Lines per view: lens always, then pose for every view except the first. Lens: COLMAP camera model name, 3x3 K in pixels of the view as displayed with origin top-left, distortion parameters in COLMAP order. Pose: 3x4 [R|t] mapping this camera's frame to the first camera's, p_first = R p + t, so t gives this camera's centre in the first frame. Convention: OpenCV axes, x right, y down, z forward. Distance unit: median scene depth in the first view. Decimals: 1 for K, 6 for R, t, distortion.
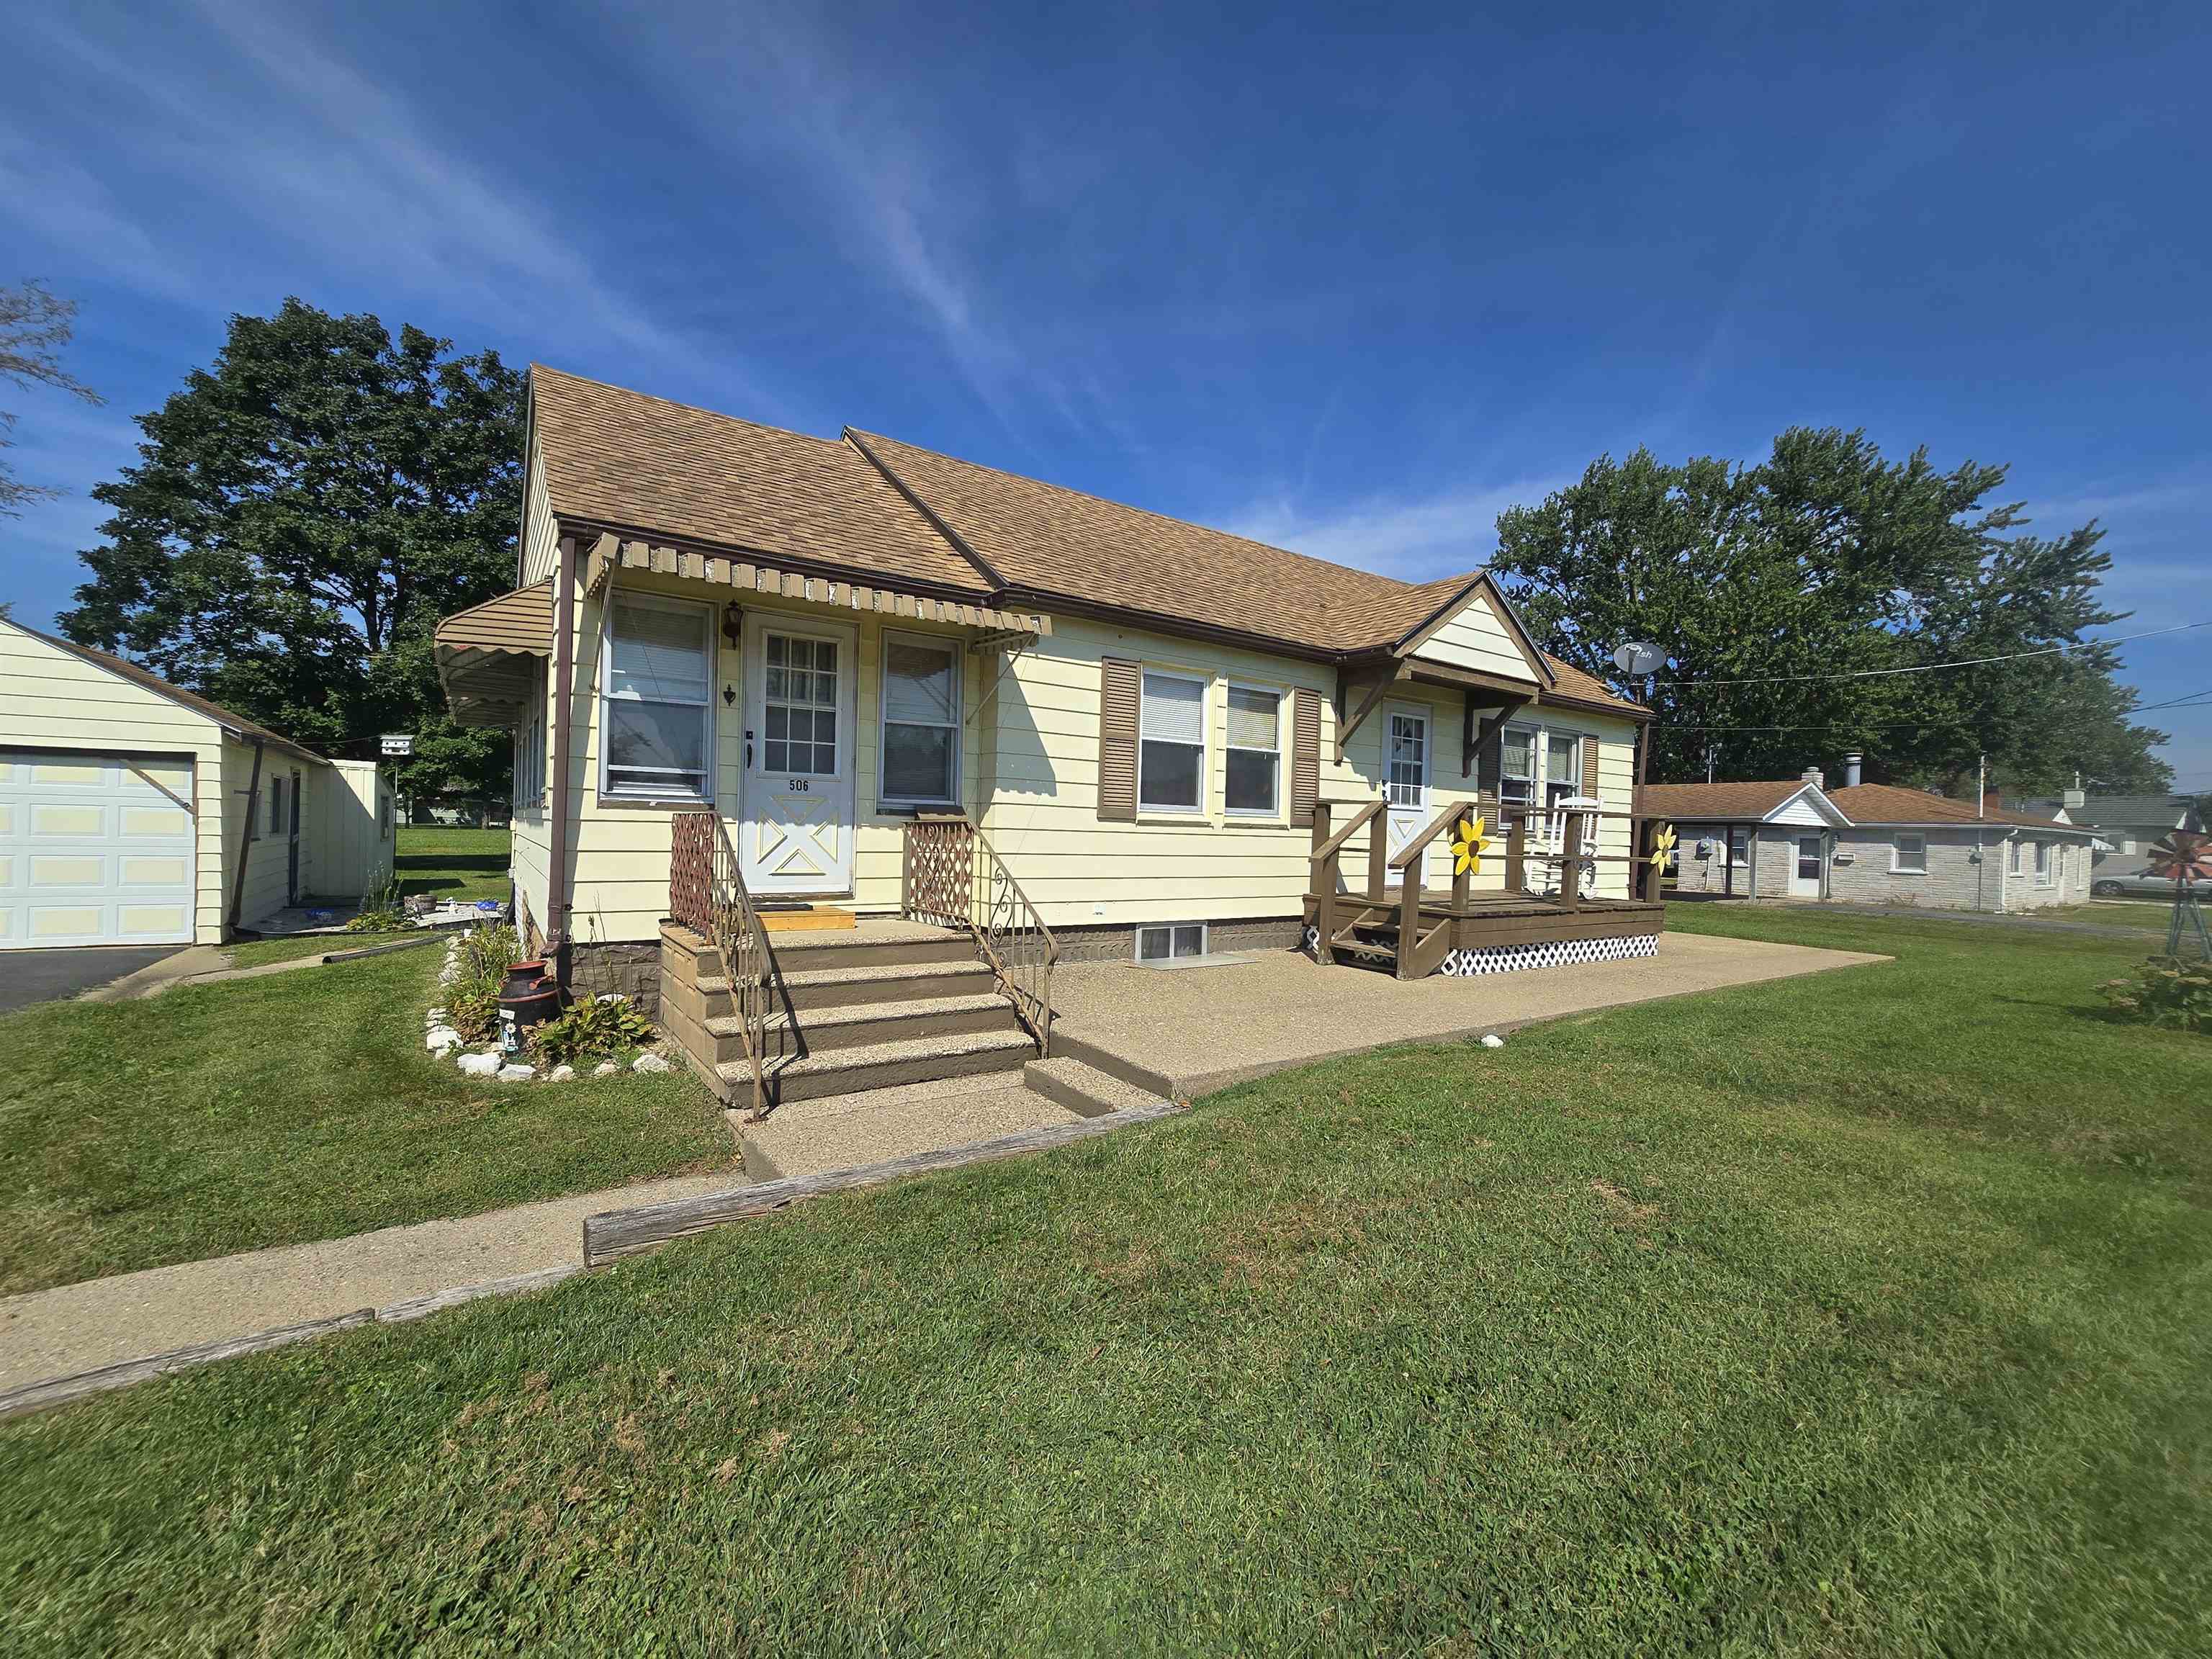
lens RADIAL K [[906.8, 0, 1093.4], [0, 906.8, 840.5], [0, 0, 1]] dist [-0.001880, -0.000031]
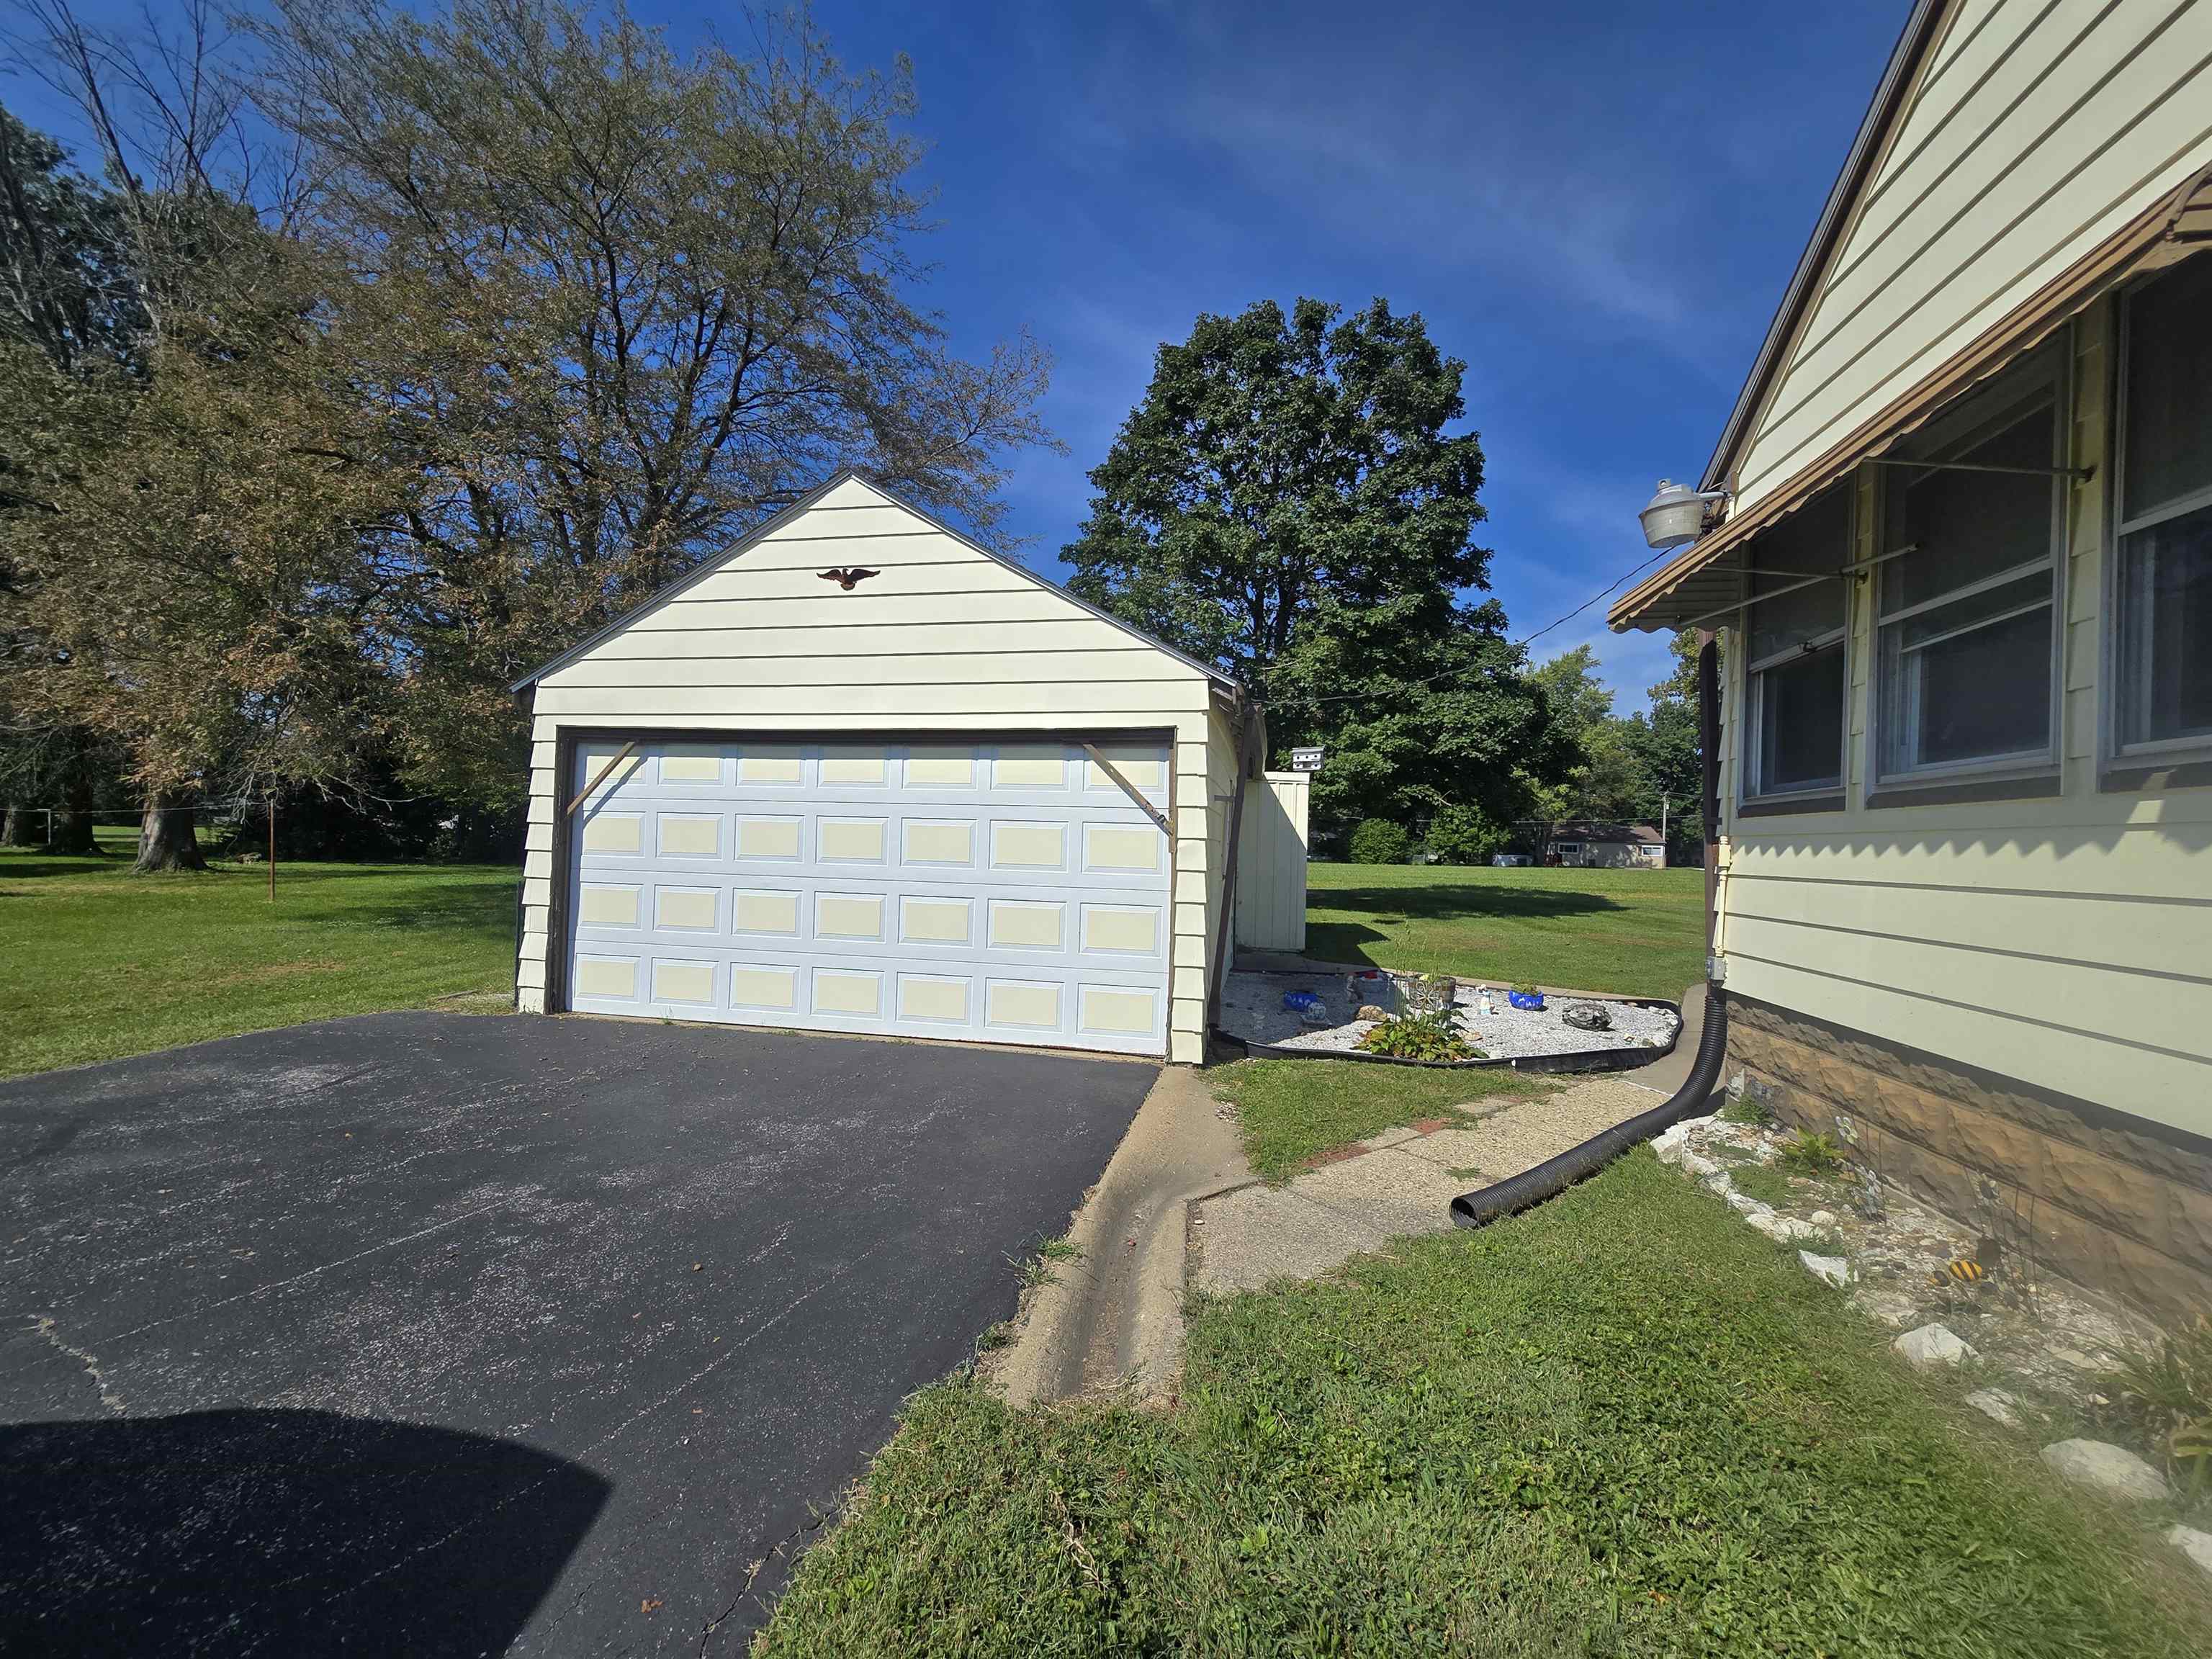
lens RADIAL K [[906.8, 0, 1093.4], [0, 906.8, 840.5], [0, 0, 1]] dist [-0.001880, -0.000031]
pose [[0.699859, -0.010055, -0.714210, -0.478219], [-0.016592, 0.999402, -0.030328, -0.005367], [0.714088, 0.033076, 0.699274, 0.435817]]
